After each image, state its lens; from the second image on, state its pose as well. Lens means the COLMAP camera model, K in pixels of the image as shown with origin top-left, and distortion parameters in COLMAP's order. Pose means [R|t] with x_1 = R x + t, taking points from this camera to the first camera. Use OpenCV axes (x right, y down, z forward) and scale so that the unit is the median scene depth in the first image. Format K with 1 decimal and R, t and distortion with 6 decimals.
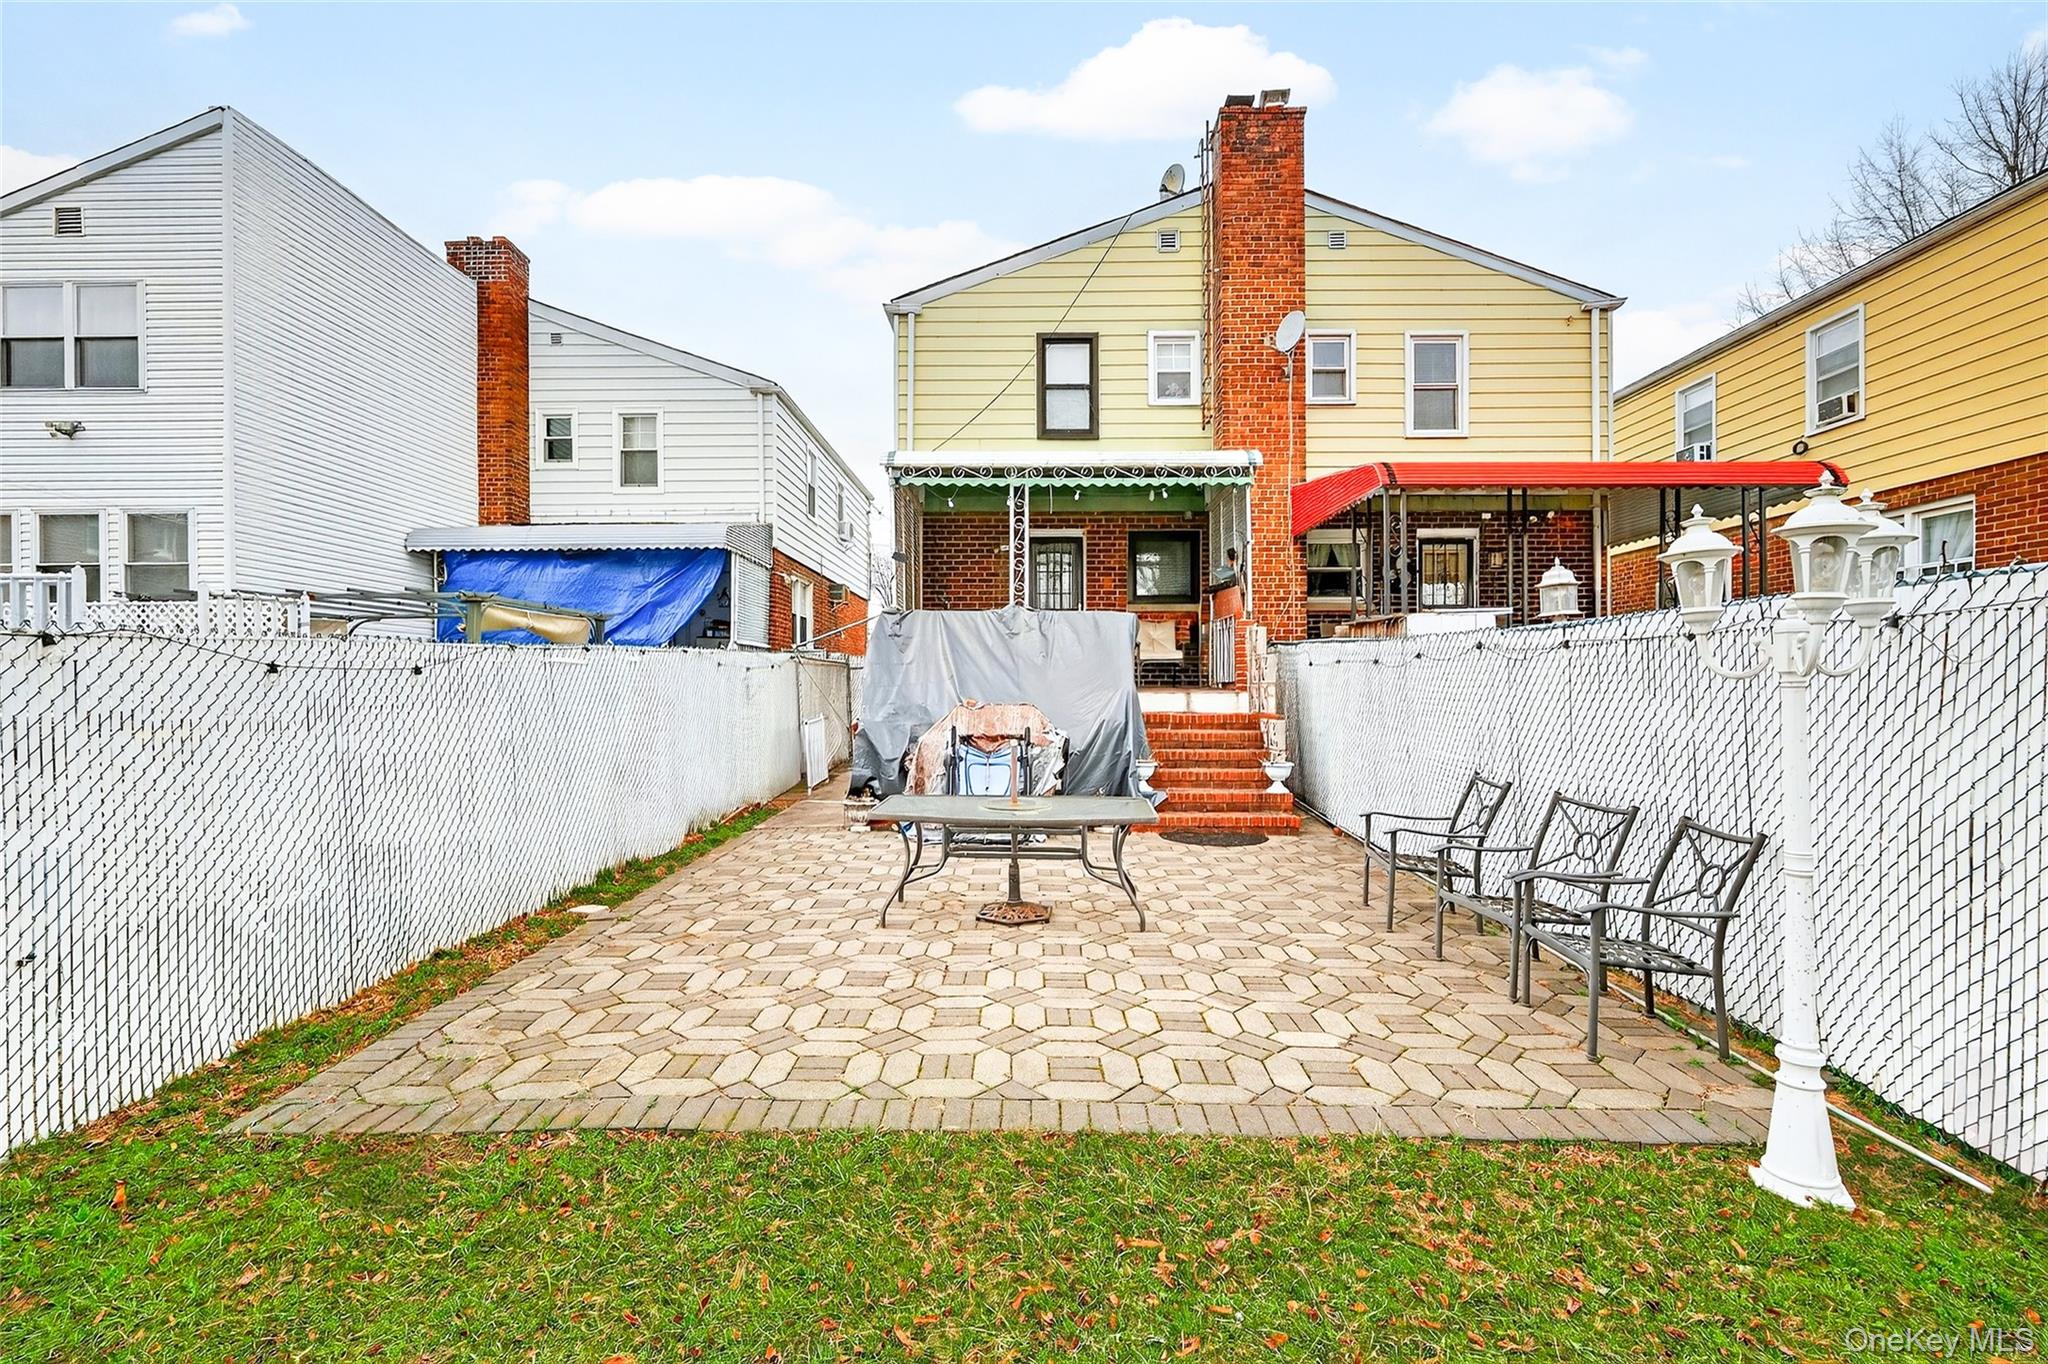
lens RADIAL K [[919.0, 0, 1031.6], [0, 919.0, 692.8], [0, 0, 1]] dist [-0.002156, -0.000150]
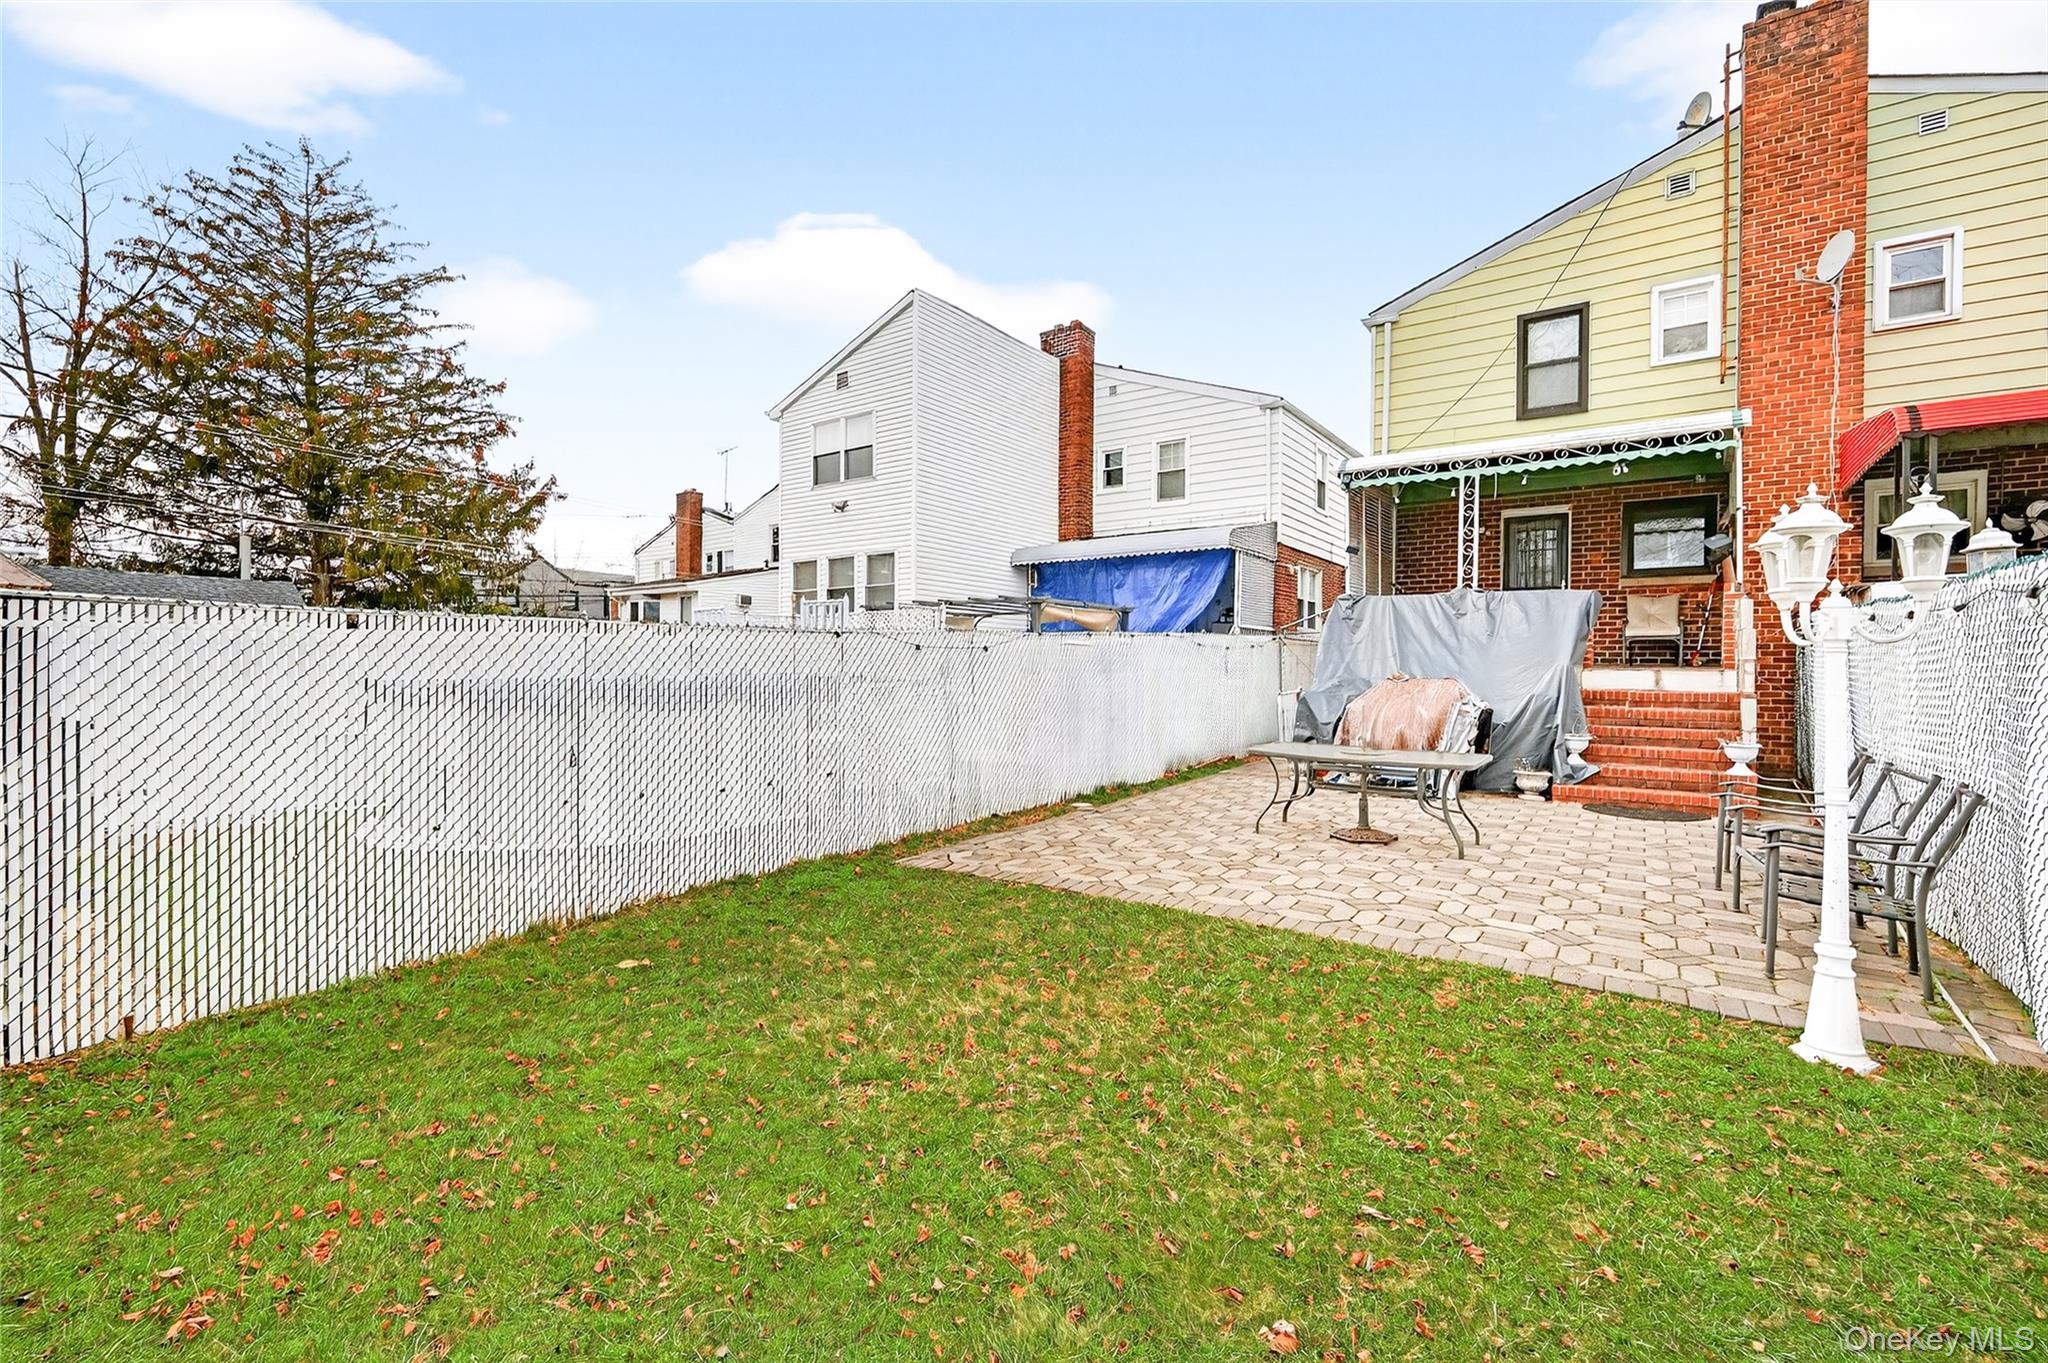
lens RADIAL K [[919.0, 0, 1017.9], [0, 919.0, 676.9], [0, 0, 1]] dist [-0.002156, -0.000150]
pose [[0.815663, 0.011834, -0.578406, 0.167482], [-0.010633, 0.999929, 0.005464, 0.008282], [0.578429, 0.001693, 0.815731, -0.164229]]
